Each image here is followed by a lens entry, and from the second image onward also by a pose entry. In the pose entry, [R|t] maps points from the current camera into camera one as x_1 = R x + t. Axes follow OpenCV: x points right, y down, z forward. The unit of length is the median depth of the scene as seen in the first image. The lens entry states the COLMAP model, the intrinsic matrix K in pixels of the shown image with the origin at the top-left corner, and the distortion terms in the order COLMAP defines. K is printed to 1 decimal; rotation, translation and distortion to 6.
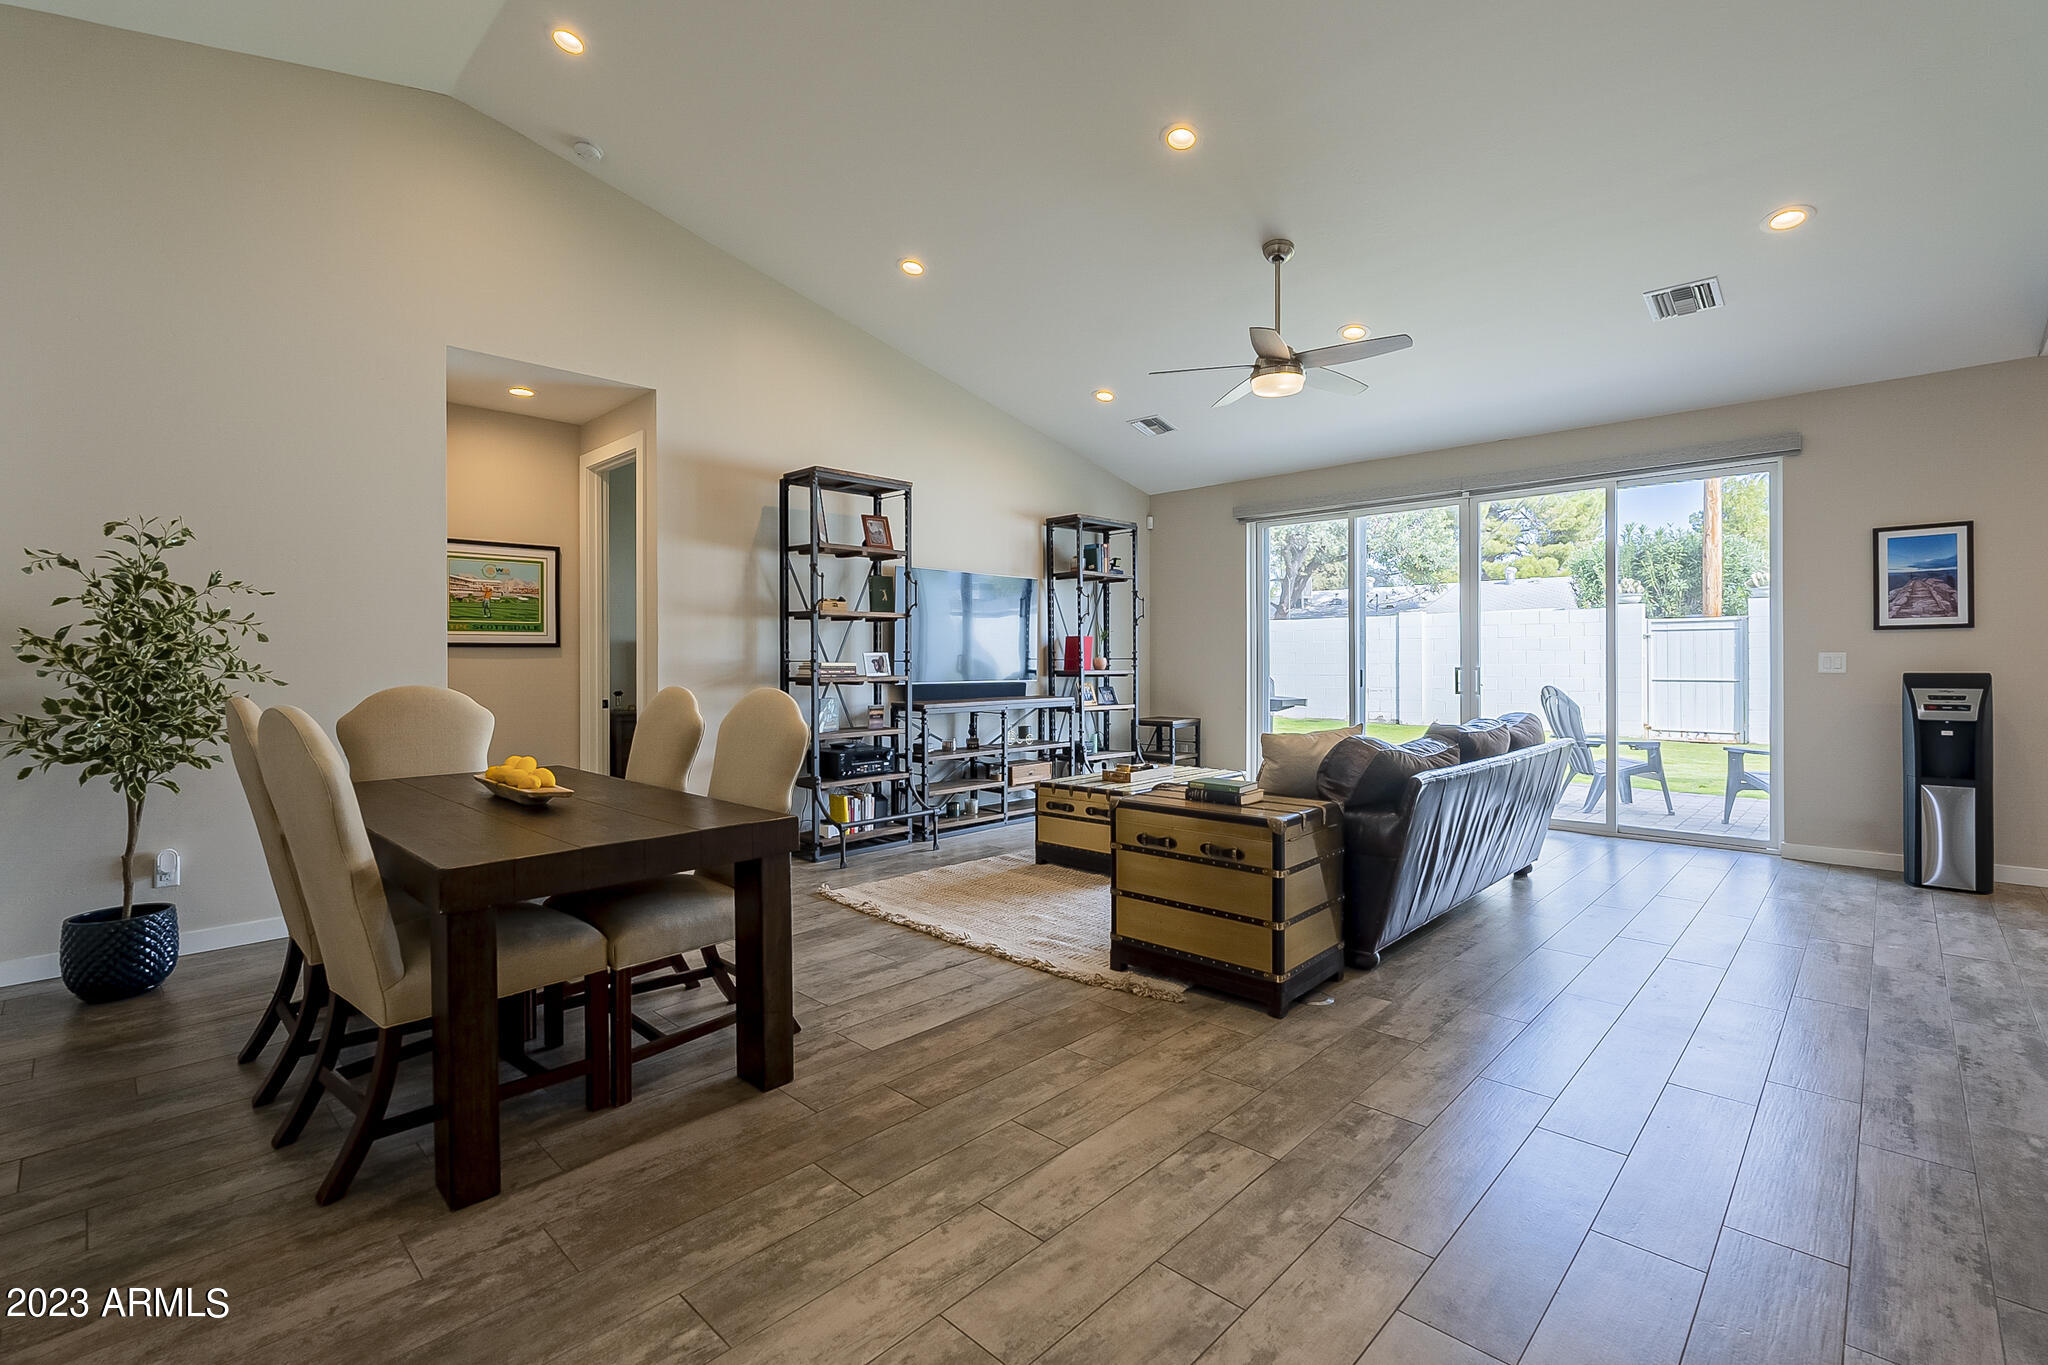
lens RADIAL K [[906.1, 0, 1013.9], [0, 906.1, 681.8], [0, 0, 1]] dist [-0.003675, 0.000932]
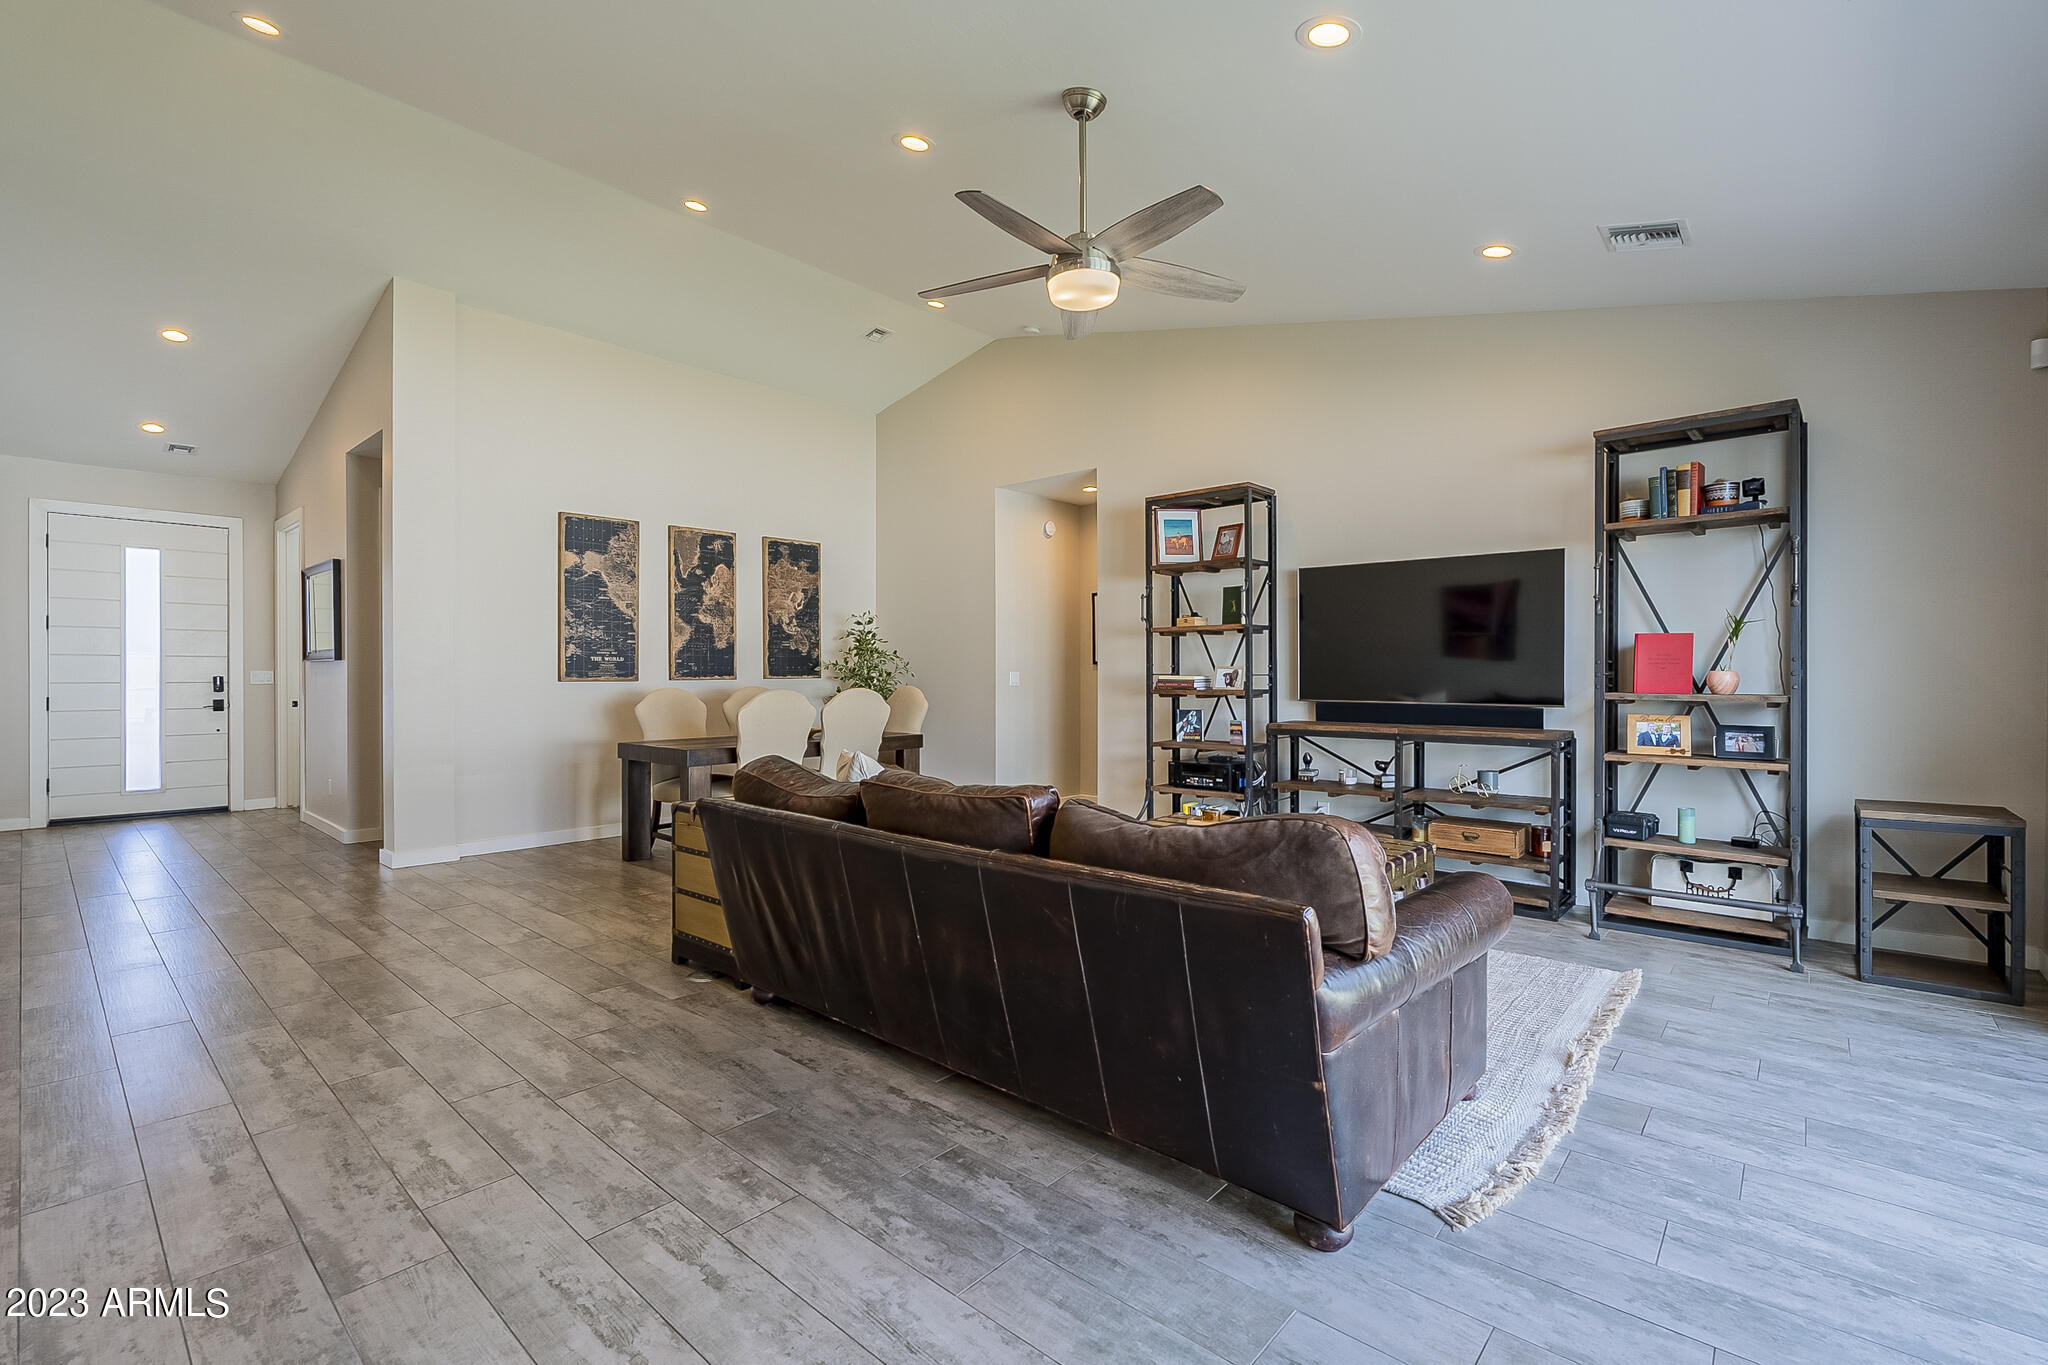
lens RADIAL K [[906.1, 0, 1013.4], [0, 906.1, 673.9], [0, 0, 1]] dist [-0.003675, 0.000932]
pose [[0.031758, -0.001111, -0.999495, 1.440859], [-0.027169, 0.999629, -0.001975, -0.027494], [0.999126, 0.027218, 0.031716, 1.323882]]
